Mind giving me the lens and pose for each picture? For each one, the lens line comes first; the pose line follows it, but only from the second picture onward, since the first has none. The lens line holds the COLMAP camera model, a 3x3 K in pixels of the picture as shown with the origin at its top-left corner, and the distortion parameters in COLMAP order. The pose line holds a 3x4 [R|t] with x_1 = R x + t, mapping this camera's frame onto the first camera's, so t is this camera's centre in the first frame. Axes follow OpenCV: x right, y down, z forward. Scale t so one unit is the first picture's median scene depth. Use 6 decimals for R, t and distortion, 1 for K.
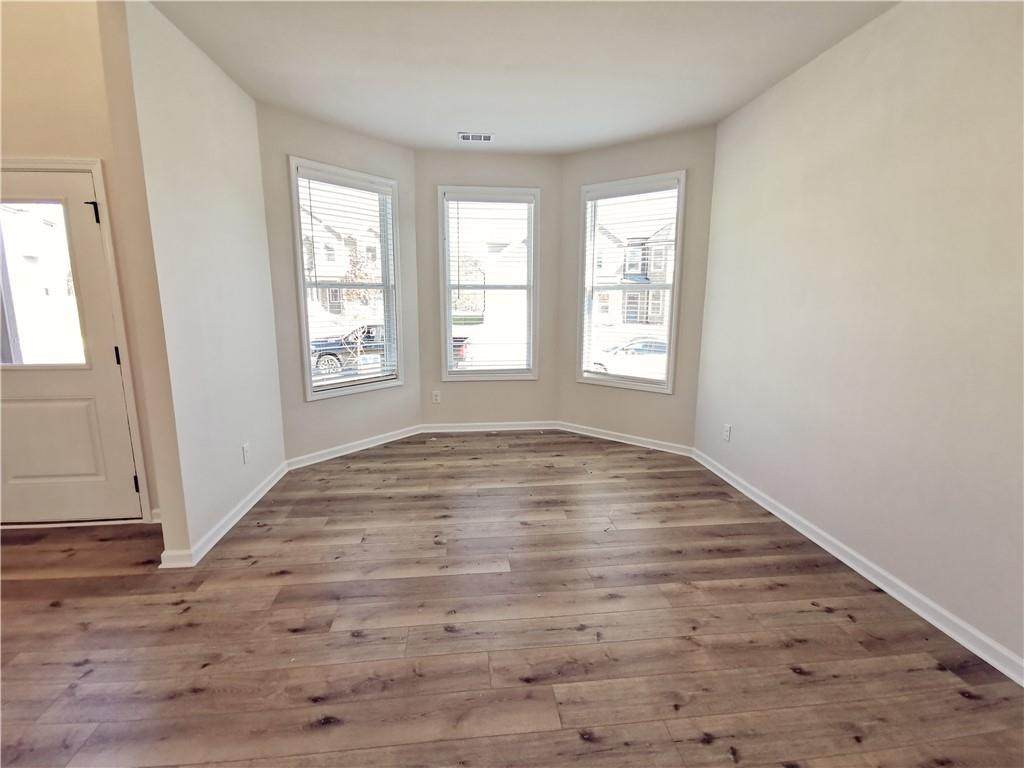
lens RADIAL K [[469.1, 0, 513.8], [0, 469.1, 375.6], [0, 0, 1]] dist [0.014555, -0.006758]
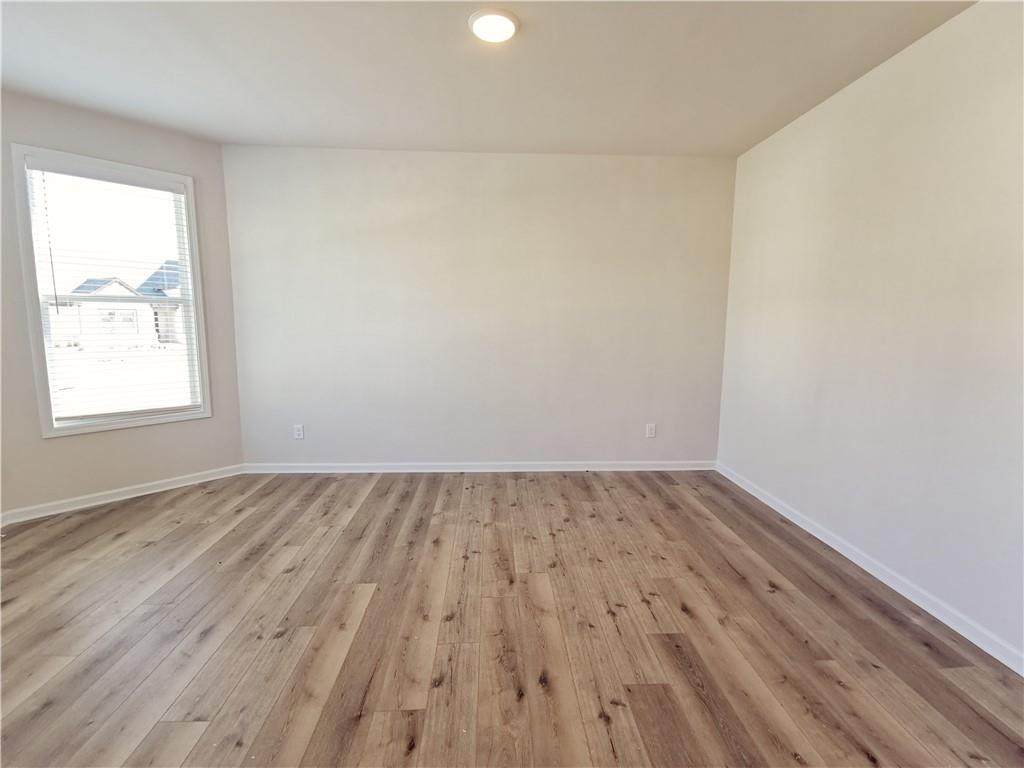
lens RADIAL K [[469.1, 0, 511.0], [0, 469.1, 384.0], [0, 0, 1]] dist [0.014555, -0.006758]
pose [[0.064534, -0.141218, 0.987873, -0.753367], [0.152858, 0.979653, 0.130057, -0.076362], [-0.986139, 0.142611, 0.084808, 0.458702]]
